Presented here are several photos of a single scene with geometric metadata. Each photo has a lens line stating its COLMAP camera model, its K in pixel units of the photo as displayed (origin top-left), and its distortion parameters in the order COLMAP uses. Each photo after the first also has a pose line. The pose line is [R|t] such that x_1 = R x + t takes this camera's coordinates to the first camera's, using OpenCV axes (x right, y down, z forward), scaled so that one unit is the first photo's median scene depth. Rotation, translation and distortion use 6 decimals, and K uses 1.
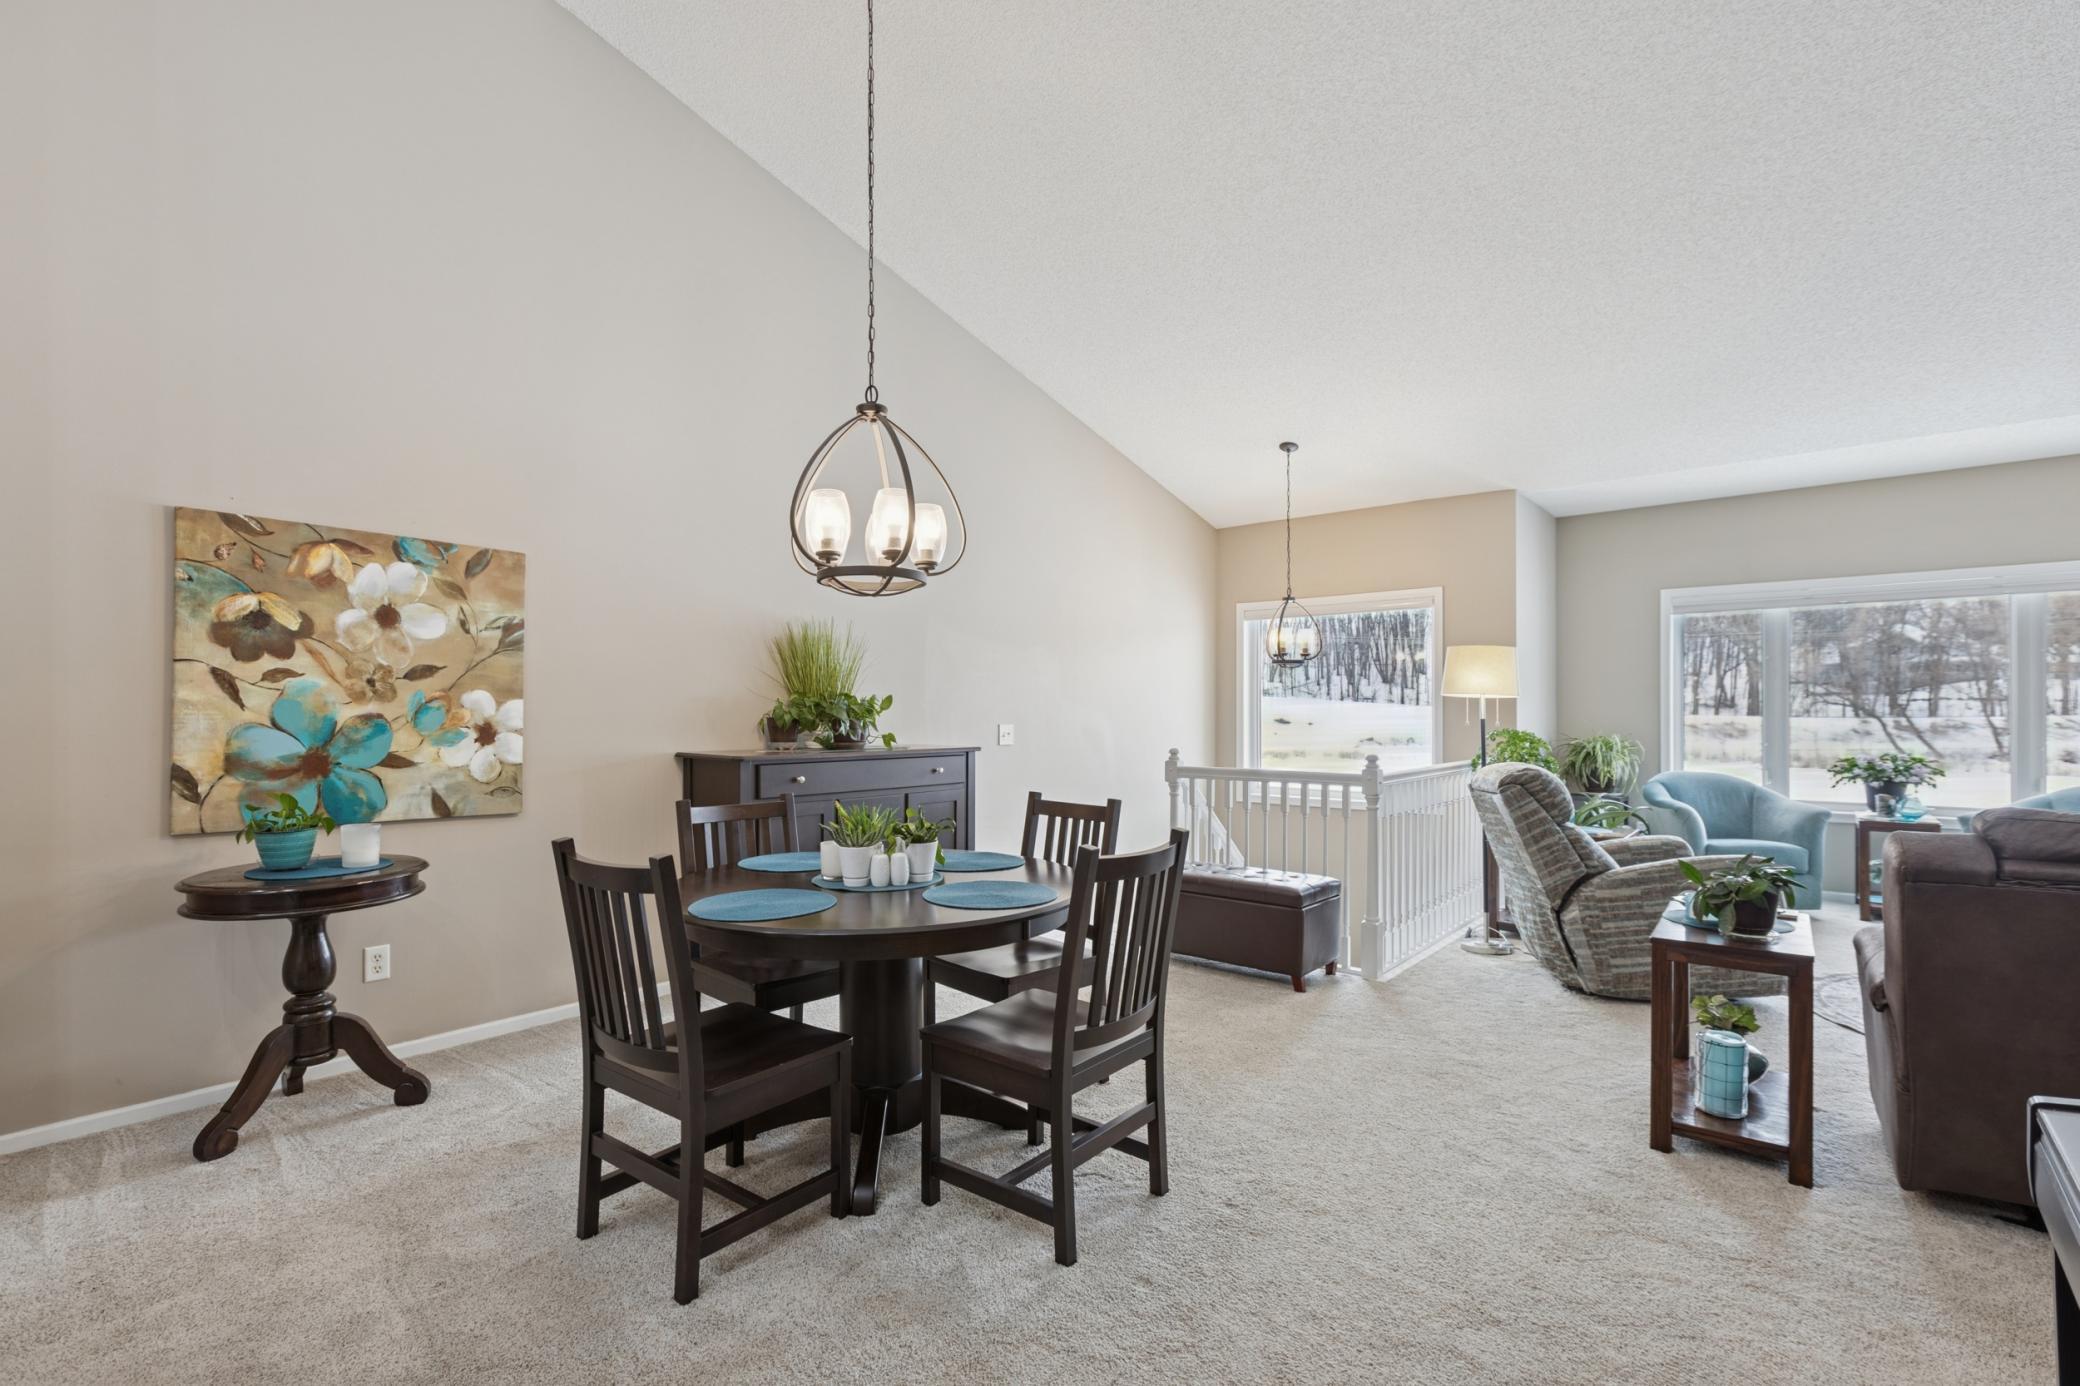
lens RADIAL K [[949.8, 0, 1042.5], [0, 949.8, 724.3], [0, 0, 1]] dist [-0.000385, 0.000023]
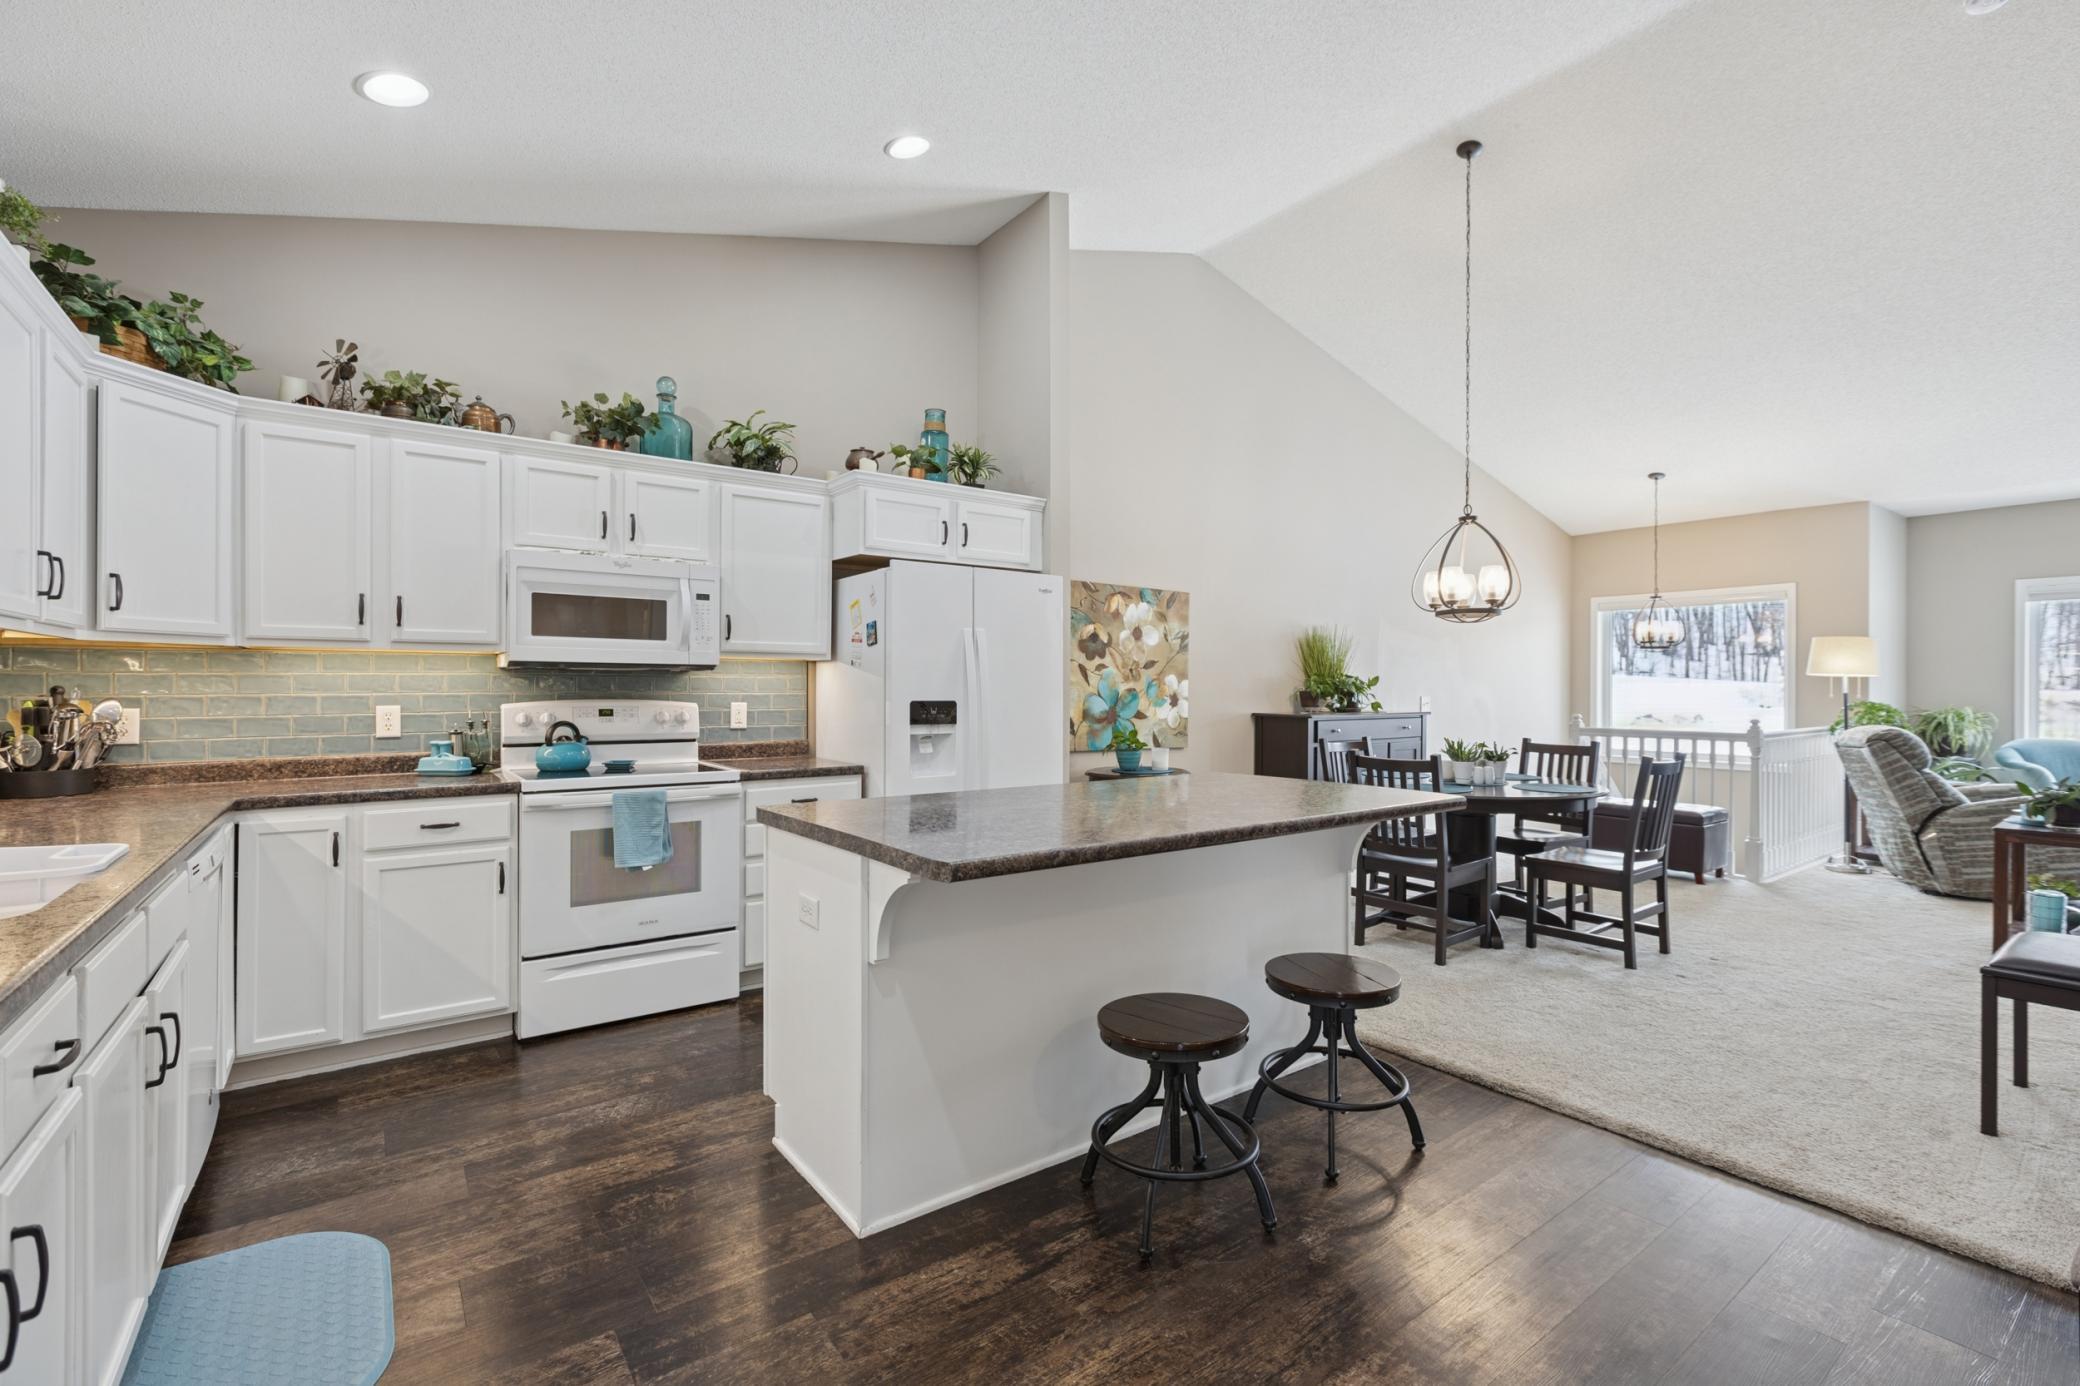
lens RADIAL K [[937.4, 0, 1042.3], [0, 937.4, 700.6], [0, 0, 1]] dist [-0.002952, -0.000957]
pose [[0.971905, 0.004029, -0.235338, -0.367617], [-0.003576, 0.999991, 0.002355, 0.006833], [0.235345, -0.001448, 0.971911, -0.607144]]
